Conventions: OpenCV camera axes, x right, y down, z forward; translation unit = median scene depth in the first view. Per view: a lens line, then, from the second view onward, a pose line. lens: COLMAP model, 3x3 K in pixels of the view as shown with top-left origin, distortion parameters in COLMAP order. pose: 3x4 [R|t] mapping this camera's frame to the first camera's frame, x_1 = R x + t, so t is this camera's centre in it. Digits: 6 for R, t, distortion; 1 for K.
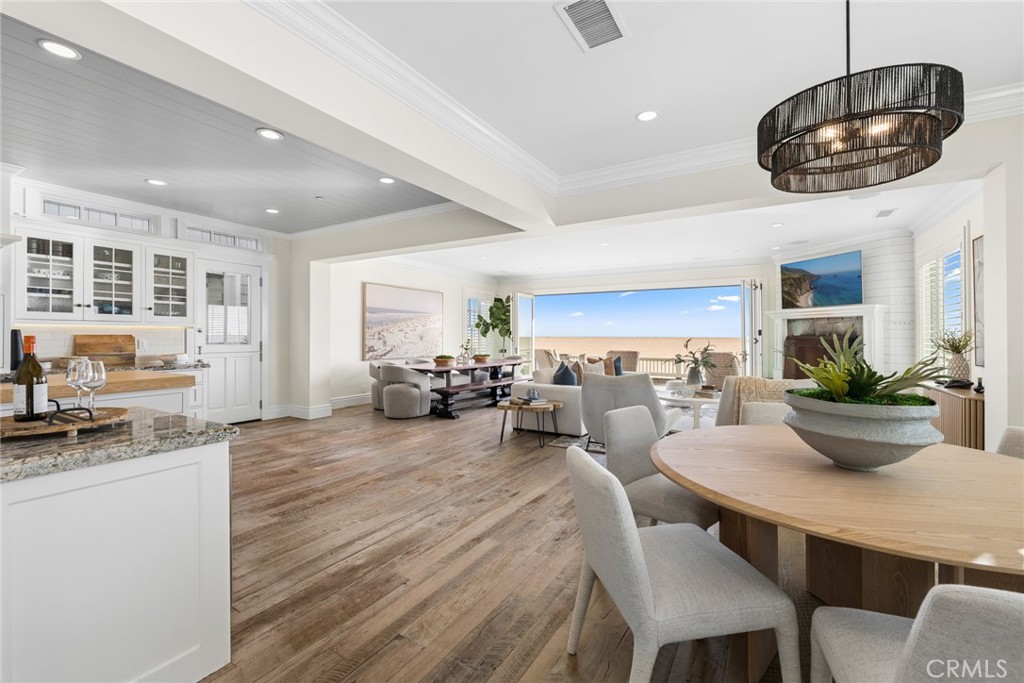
lens RADIAL K [[434.3, 0, 512.0], [0, 434.3, 341.5], [0, 0, 1]] dist [-0.000318, -0.000069]
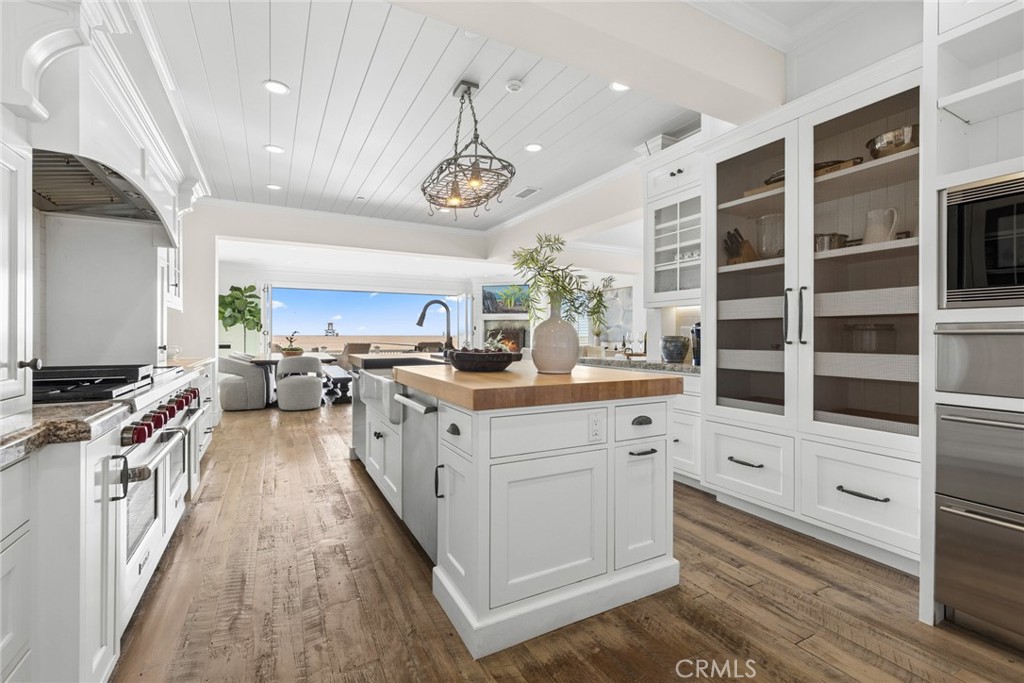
lens RADIAL K [[450.8, 0, 512.0], [0, 450.8, 341.5], [0, 0, 1]] dist [0.000100, -0.000020]
pose [[0.508097, -0.015841, 0.861154, -0.761273], [0.010368, 0.999871, 0.012275, 0.009697], [-0.861238, 0.002692, 0.508195, 0.059621]]
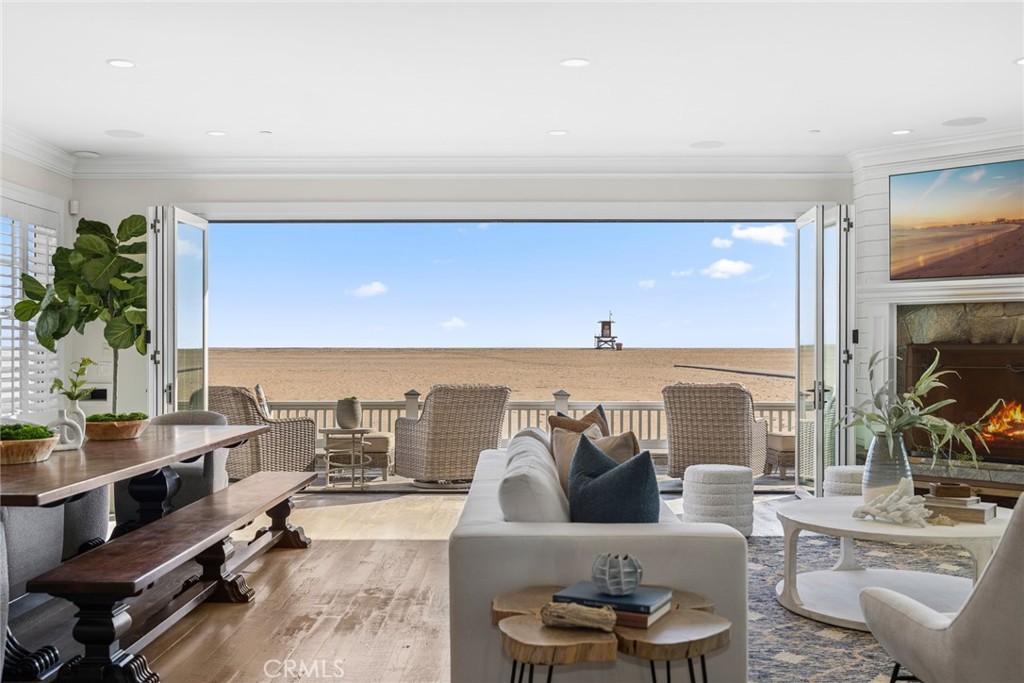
lens RADIAL K [[1014.9, 0, 512.0], [0, 1014.9, 341.5], [0, 0, 1]] dist [0.005103, -0.000609]
pose [[0.854096, -0.001752, 0.520112, -0.211468], [0.009260, 0.999887, -0.011838, -0.007128], [-0.520033, 0.014927, 0.854016, 0.345198]]
